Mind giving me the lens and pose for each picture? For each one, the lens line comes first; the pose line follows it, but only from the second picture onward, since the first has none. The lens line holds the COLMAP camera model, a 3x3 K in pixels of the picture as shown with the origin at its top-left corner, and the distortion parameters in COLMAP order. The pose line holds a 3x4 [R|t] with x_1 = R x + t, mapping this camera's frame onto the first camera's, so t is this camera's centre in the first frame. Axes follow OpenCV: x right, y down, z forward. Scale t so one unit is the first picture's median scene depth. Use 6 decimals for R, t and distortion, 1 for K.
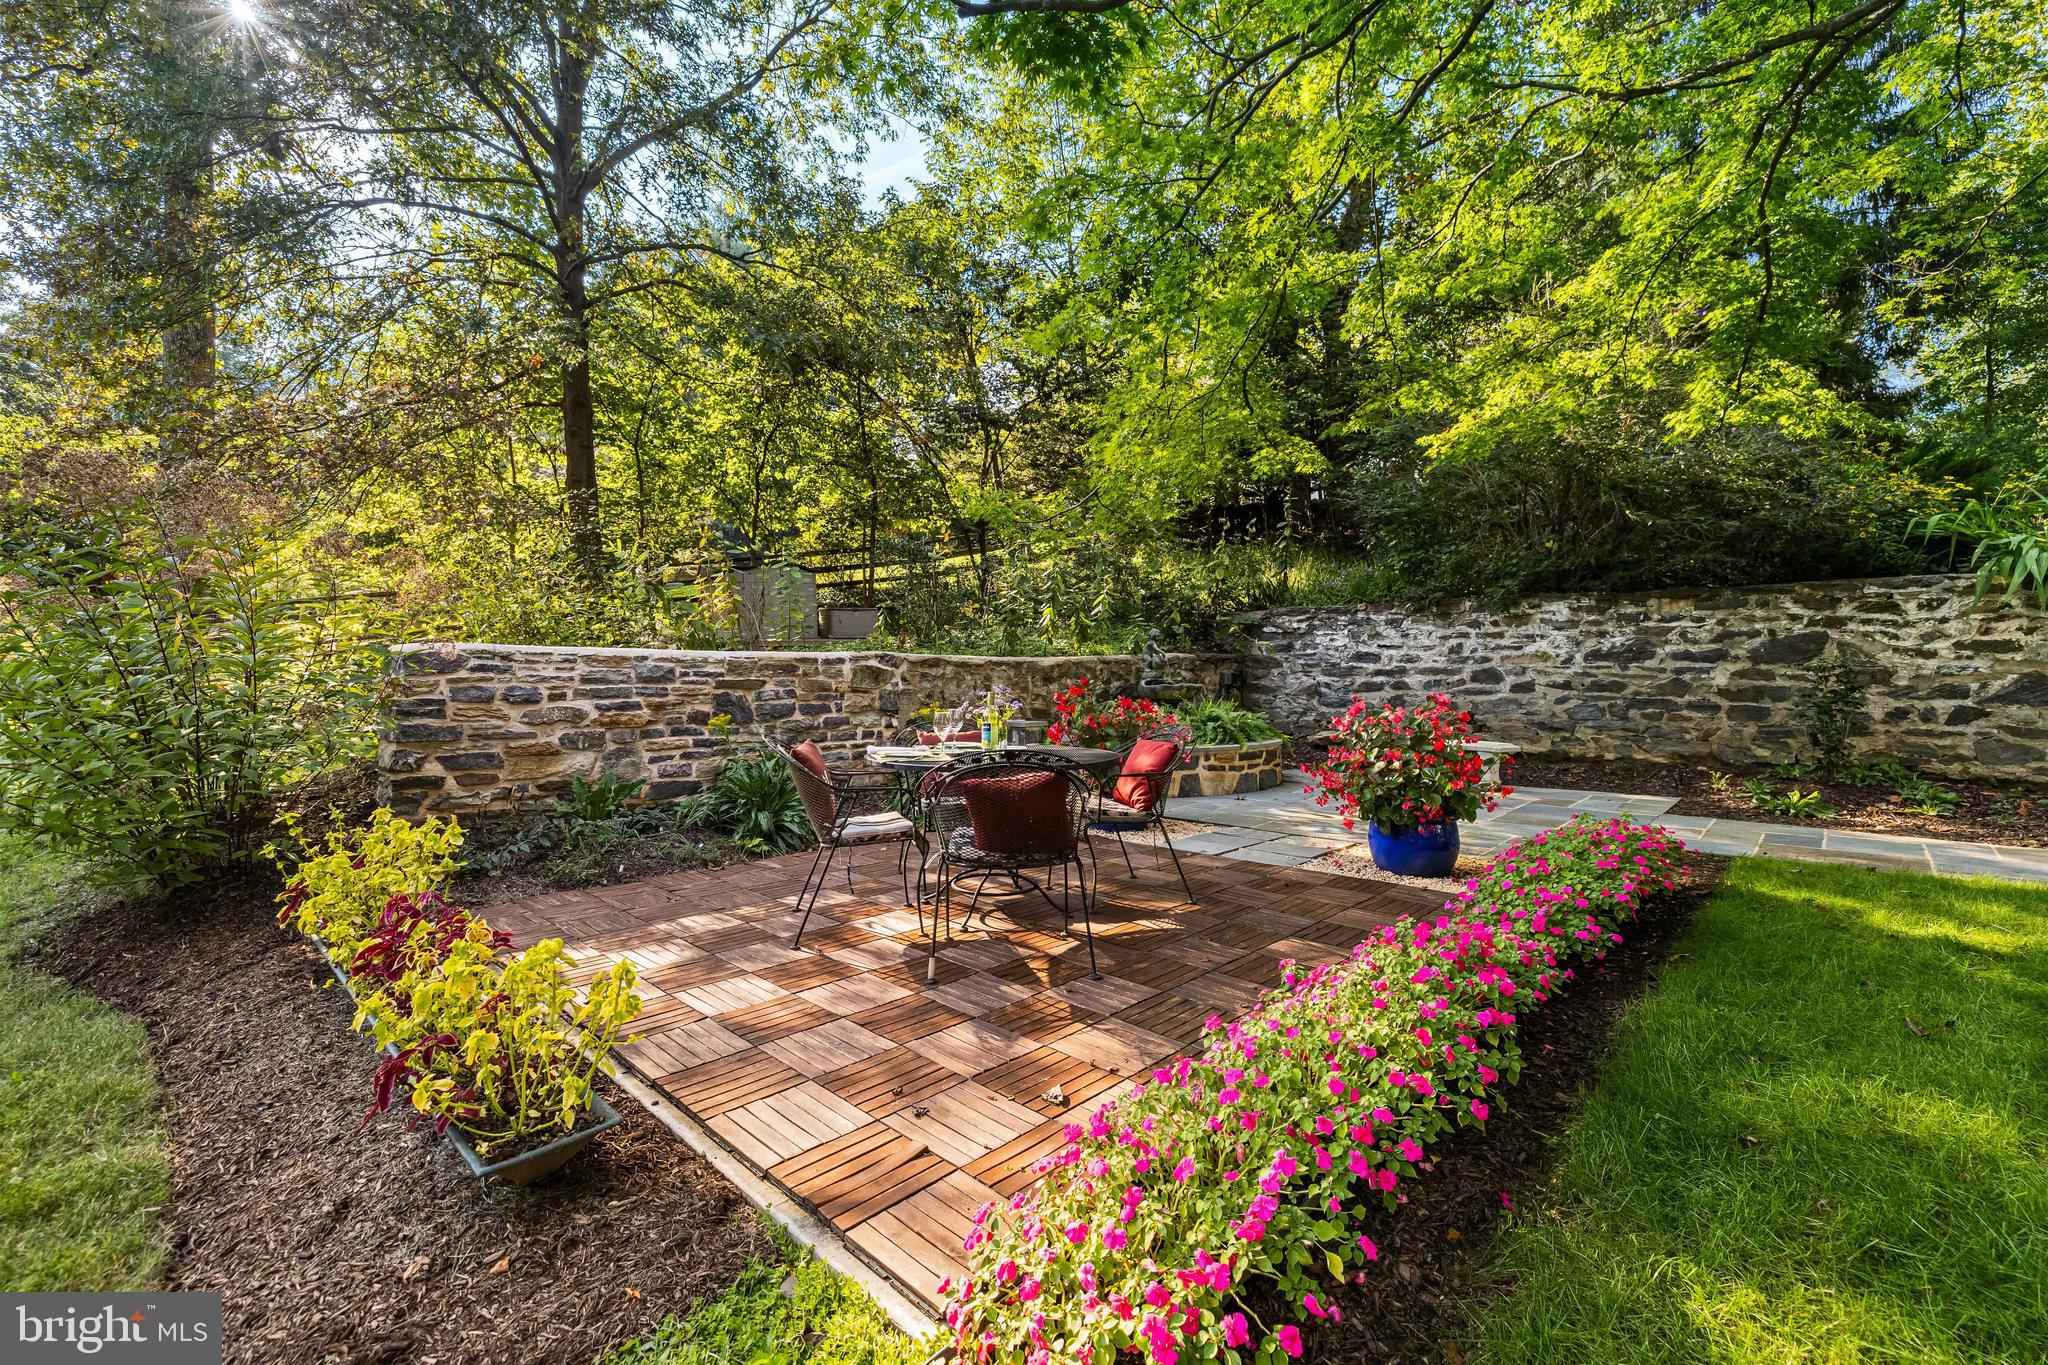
lens RADIAL K [[871.4, 0, 1024.4], [0, 871.4, 674.9], [0, 0, 1]] dist [0.000010, 0.000000]
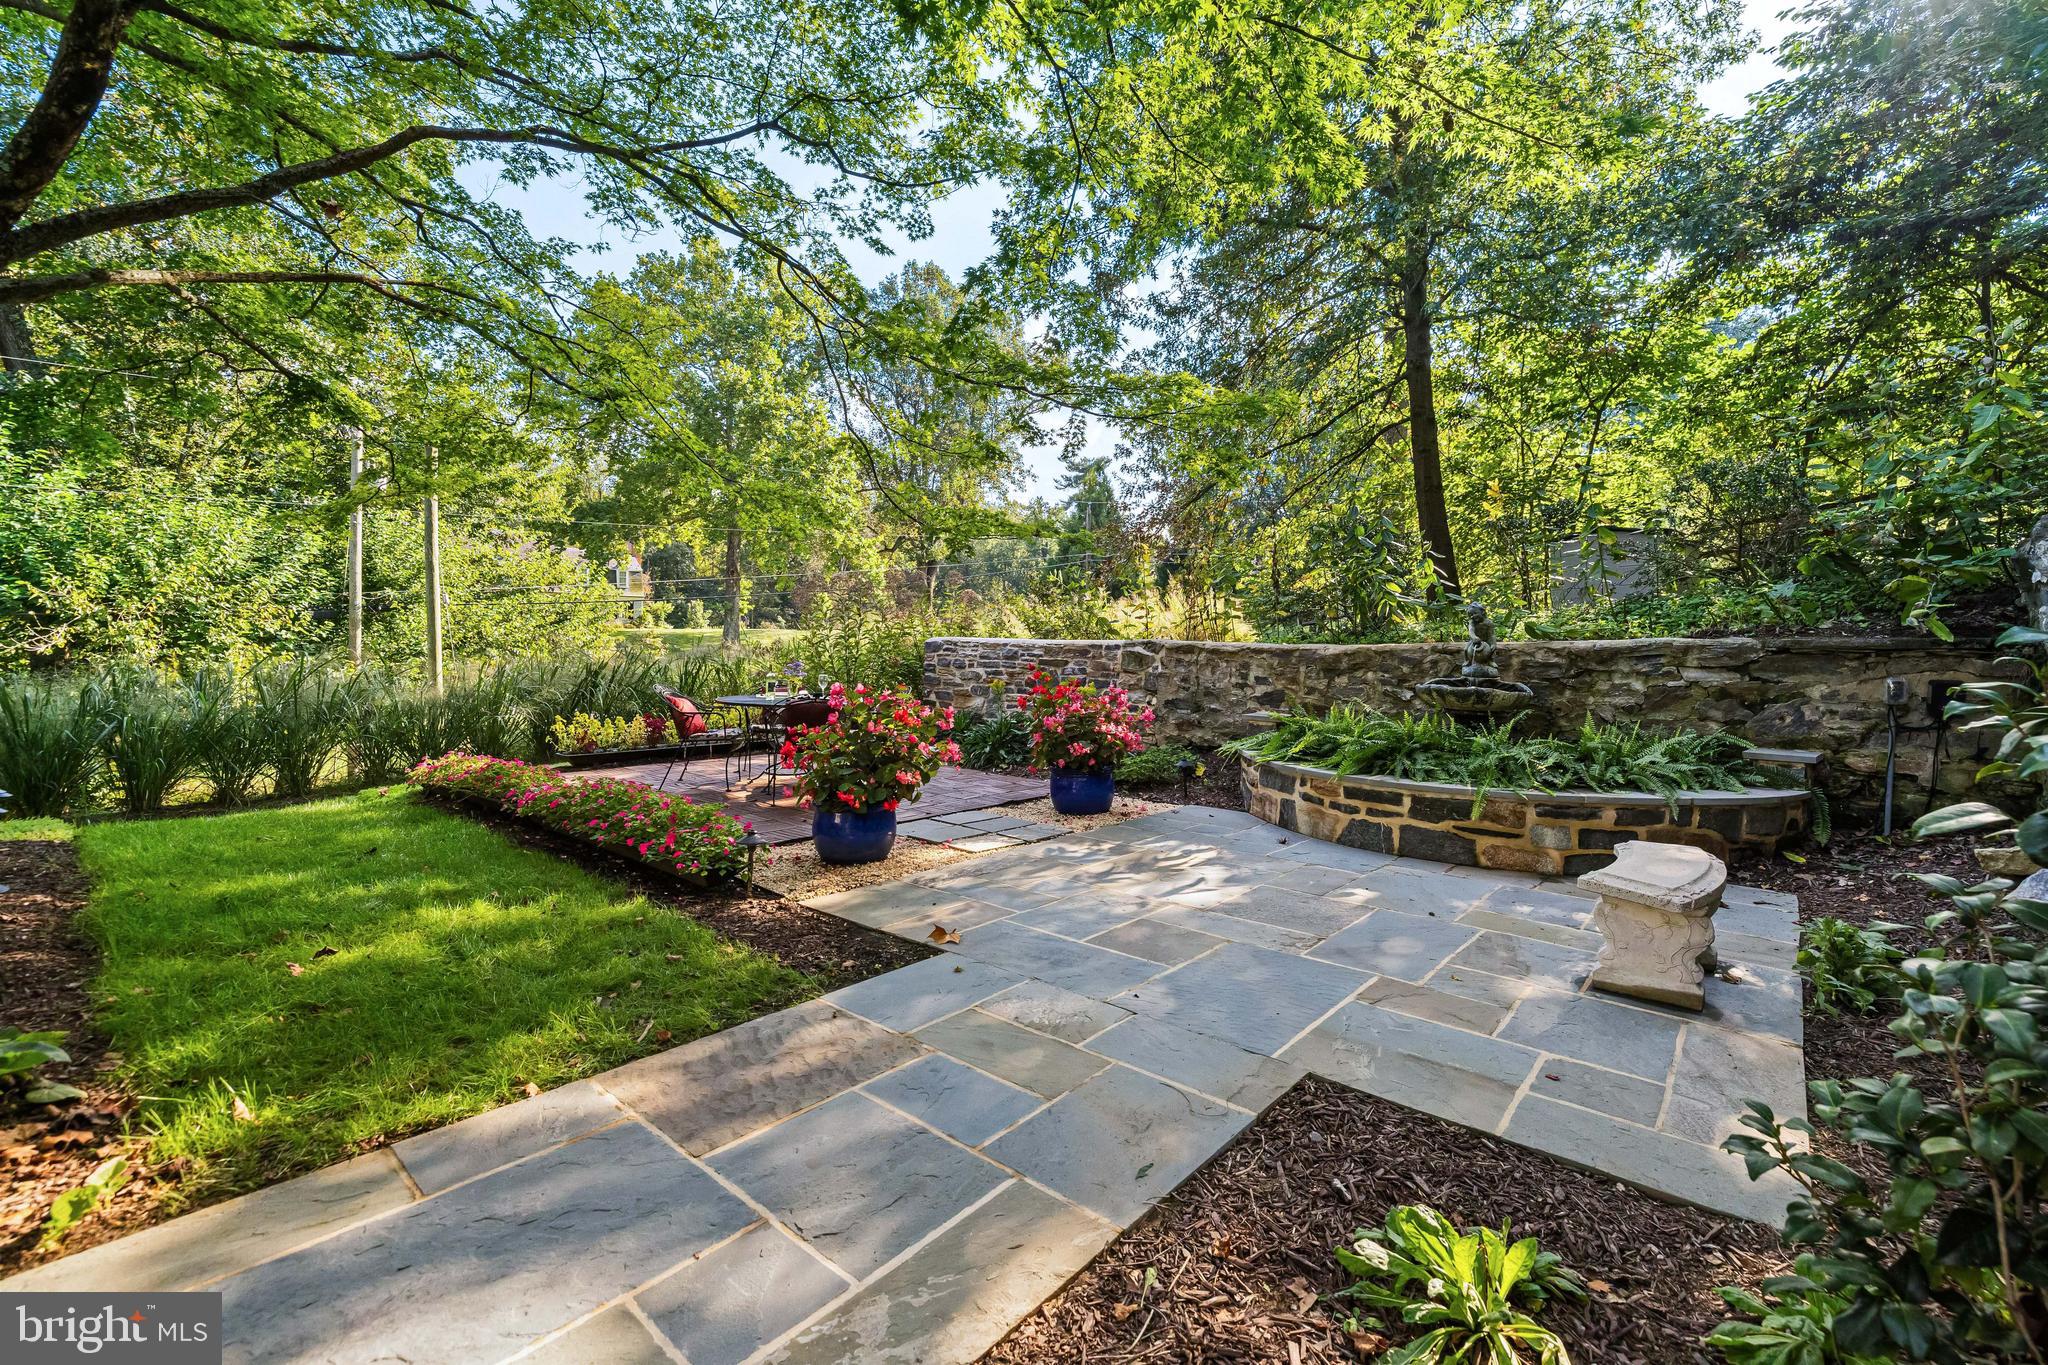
lens RADIAL K [[871.4, 0, 1024.4], [0, 871.4, 676.9], [0, 0, 1]] dist [0.000010, 0.000000]
pose [[0.037471, 0.036451, -0.998633, 1.037354], [-0.021765, 0.999127, 0.035652, -0.014890], [0.999061, 0.020399, 0.038232, 0.831117]]
